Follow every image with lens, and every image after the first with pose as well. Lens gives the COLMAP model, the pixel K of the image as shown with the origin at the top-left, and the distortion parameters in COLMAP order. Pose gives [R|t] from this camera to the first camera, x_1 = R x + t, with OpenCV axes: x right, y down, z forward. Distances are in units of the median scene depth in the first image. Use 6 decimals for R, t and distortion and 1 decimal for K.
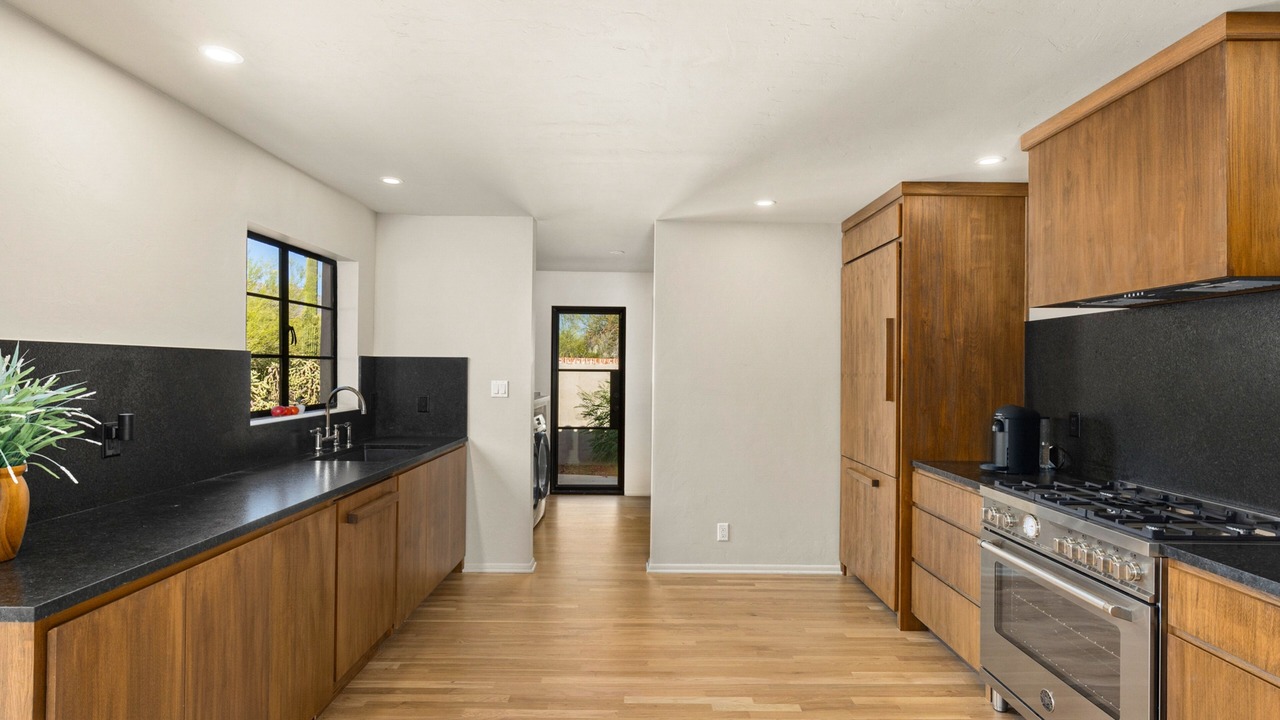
lens RADIAL K [[656.3, 0, 641.5], [0, 656.3, 362.5], [0, 0, 1]] dist [-0.005607, -0.000289]
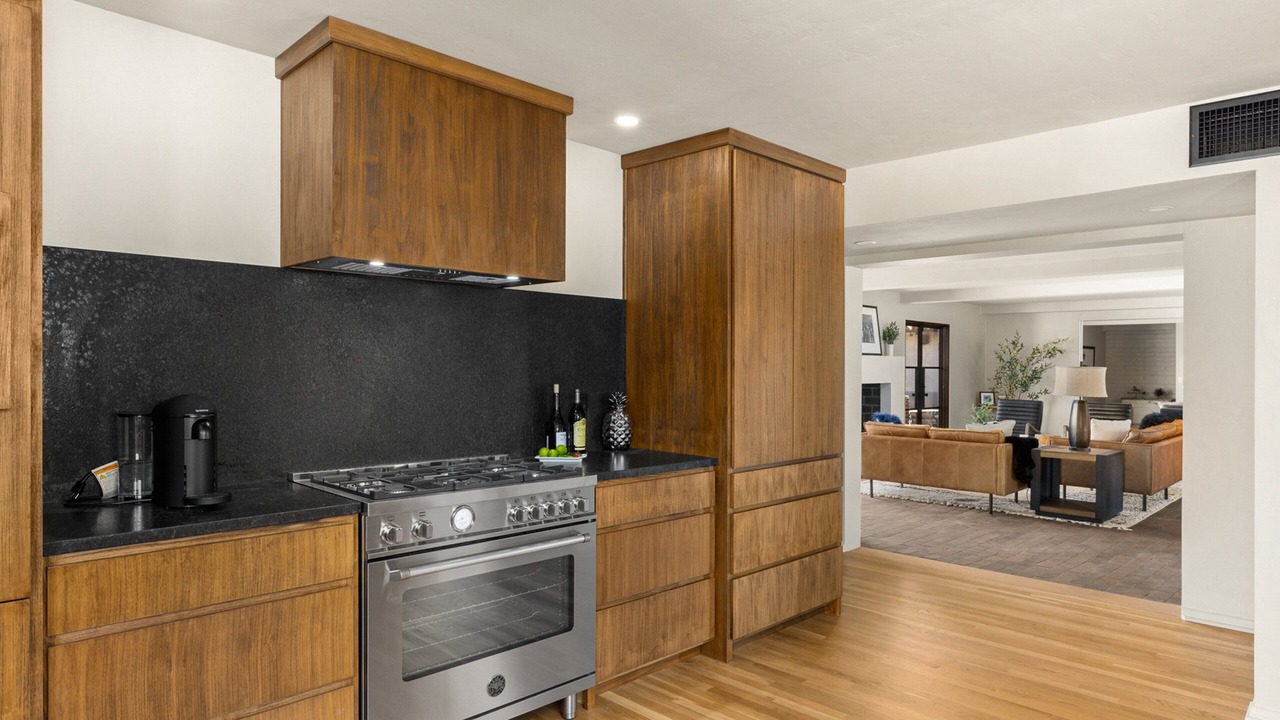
lens RADIAL K [[760.4, 0, 640.0], [0, 760.4, 370.5], [0, 0, 1]] dist [0.006332, 0.000453]
pose [[-0.697928, -0.013564, 0.716040, -0.109315], [-0.020077, 0.999798, -0.000630, 0.016211], [-0.715887, -0.014816, -0.698059, 0.539554]]
